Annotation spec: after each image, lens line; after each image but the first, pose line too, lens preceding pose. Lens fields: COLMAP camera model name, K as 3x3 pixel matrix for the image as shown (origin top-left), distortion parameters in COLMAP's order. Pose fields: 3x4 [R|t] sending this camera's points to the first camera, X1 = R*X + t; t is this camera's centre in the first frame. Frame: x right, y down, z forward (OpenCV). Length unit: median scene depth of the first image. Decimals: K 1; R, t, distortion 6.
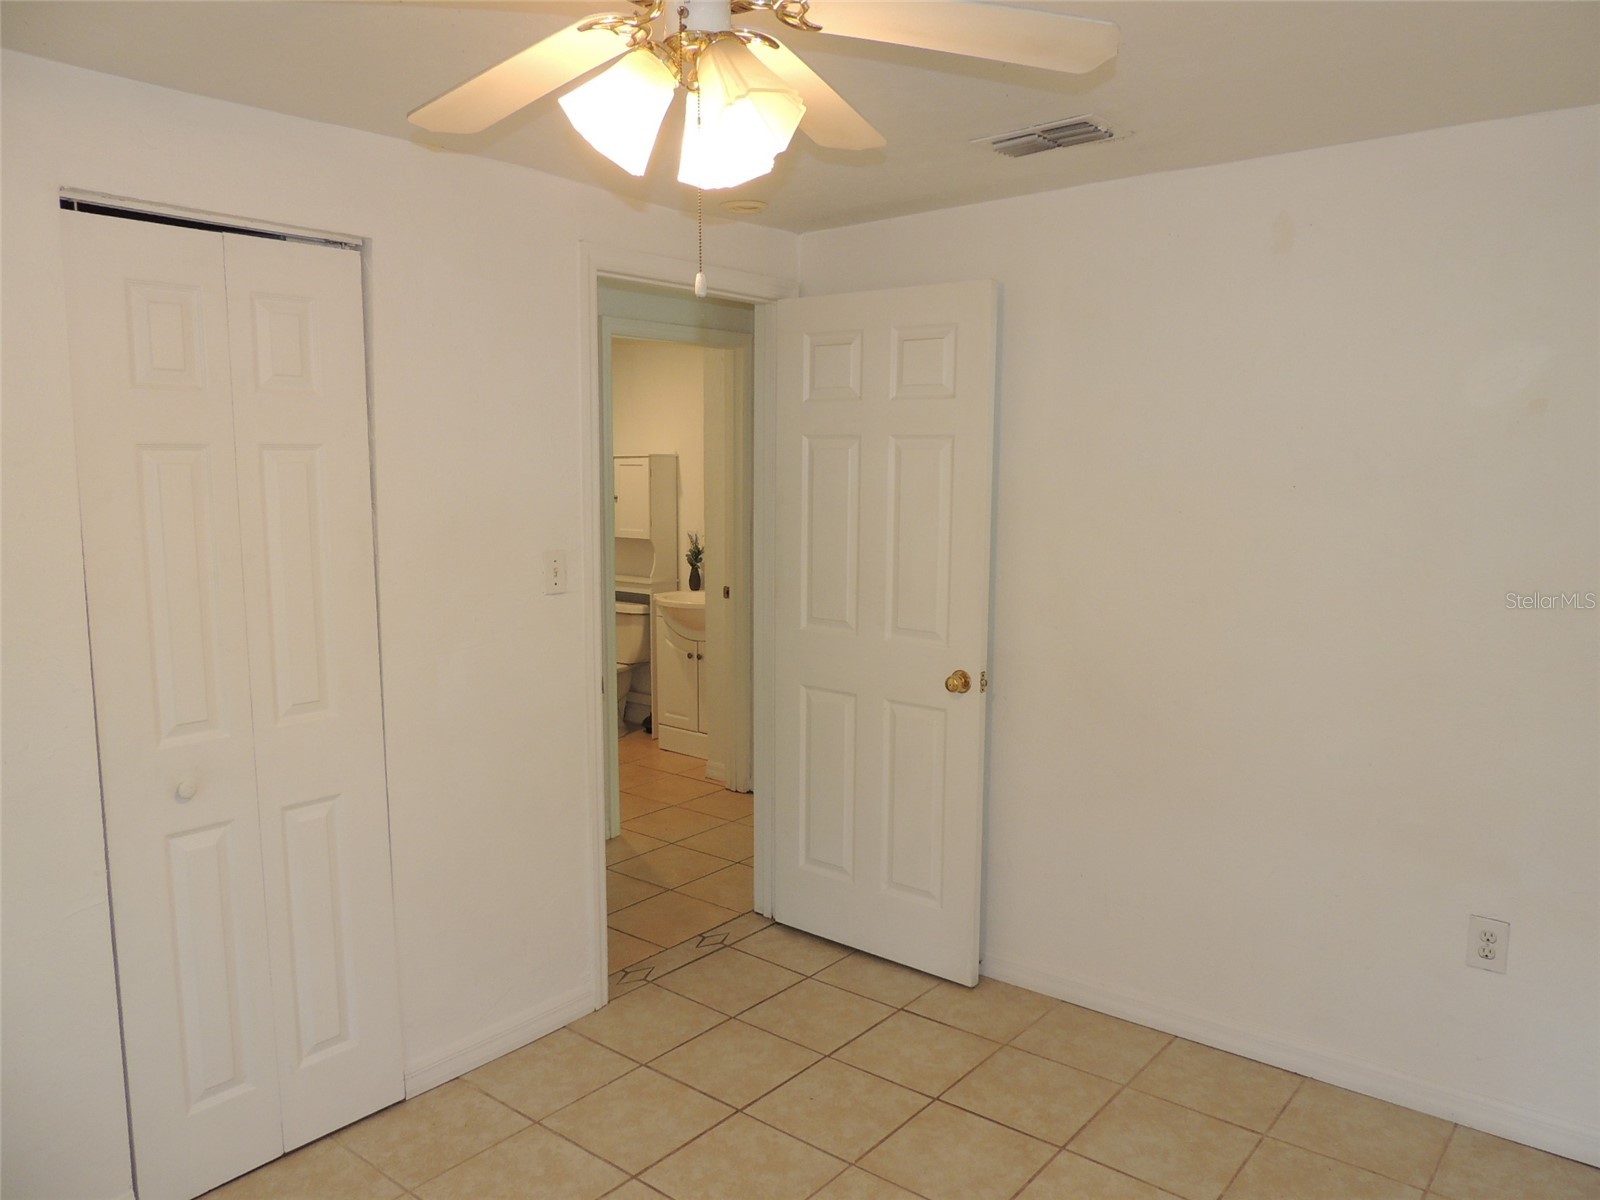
lens RADIAL K [[1134.8, 0, 799.3], [0, 1134.8, 600.7], [0, 0, 1]] dist [-0.022325, 0.012240]
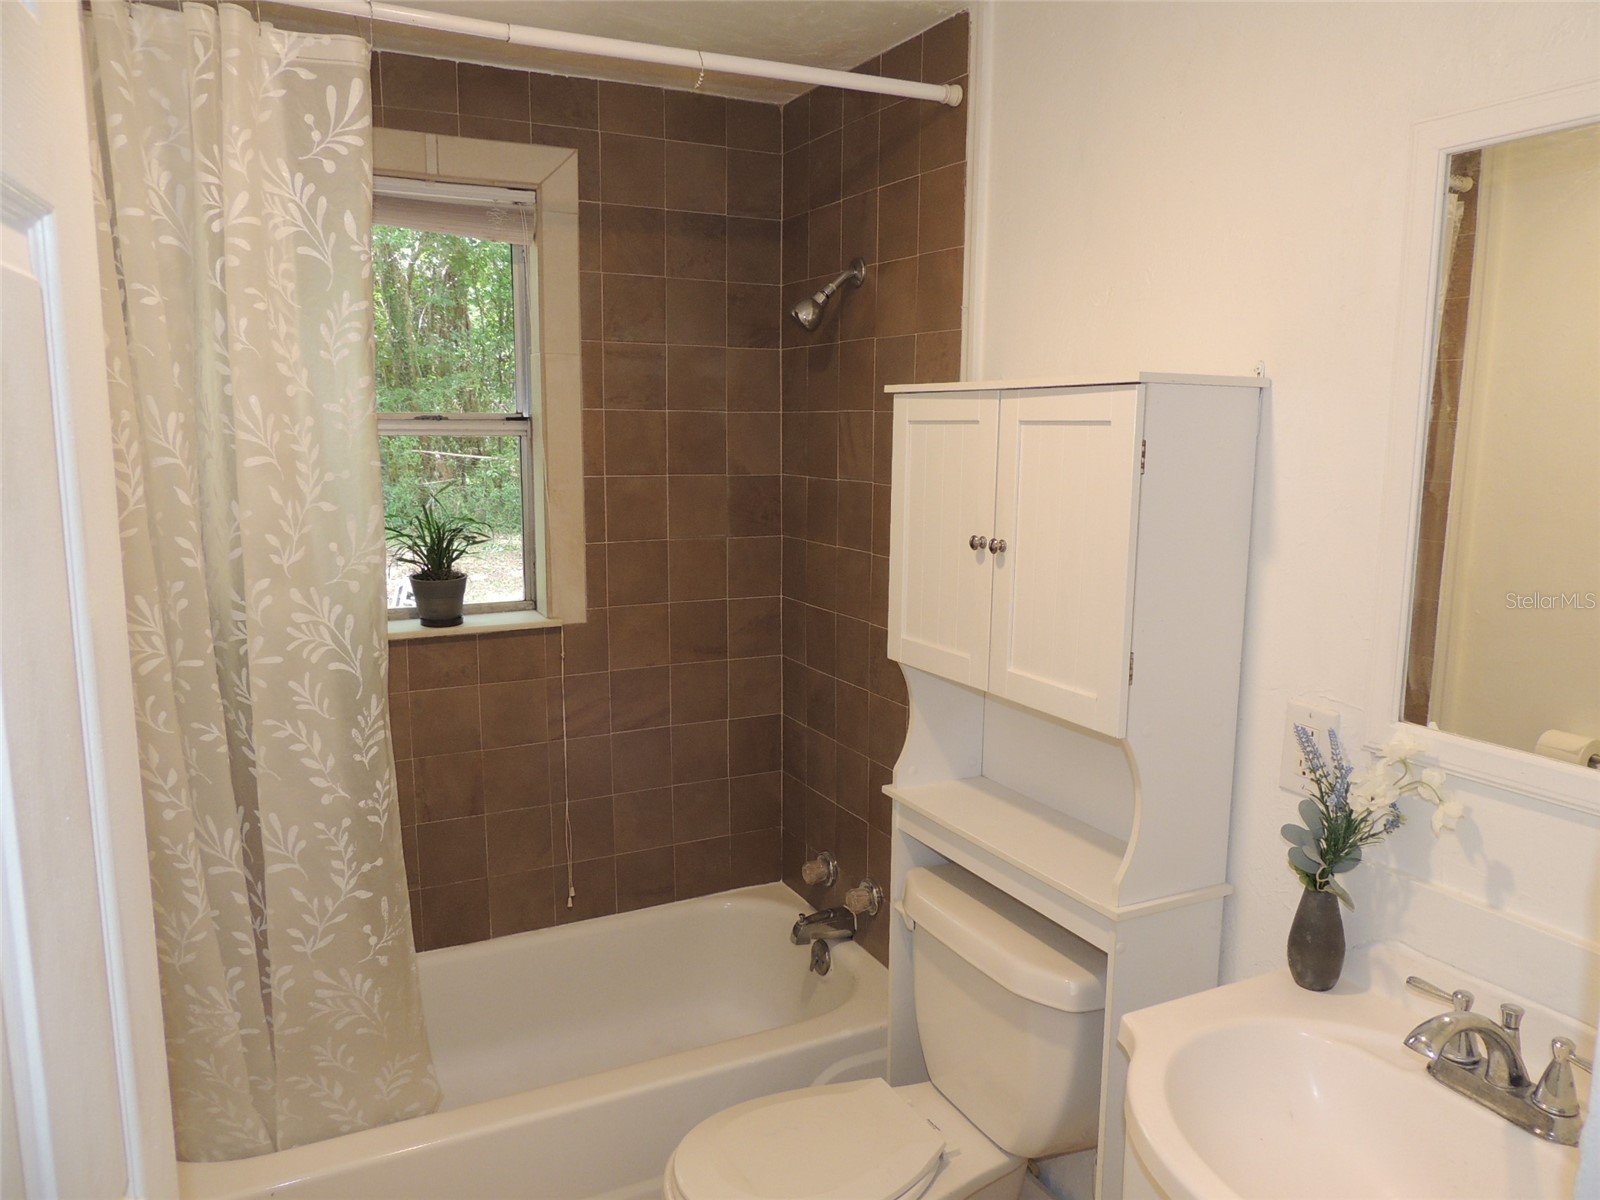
lens RADIAL K [[1134.8, 0, 801.7], [0, 1134.8, 603.2], [0, 0, 1]] dist [-0.022325, 0.012240]
pose [[0.904573, 0.063365, -0.421584, -0.093349], [-0.044899, 0.997553, 0.053597, -0.091039], [0.423948, -0.029554, 0.905204, 0.752193]]
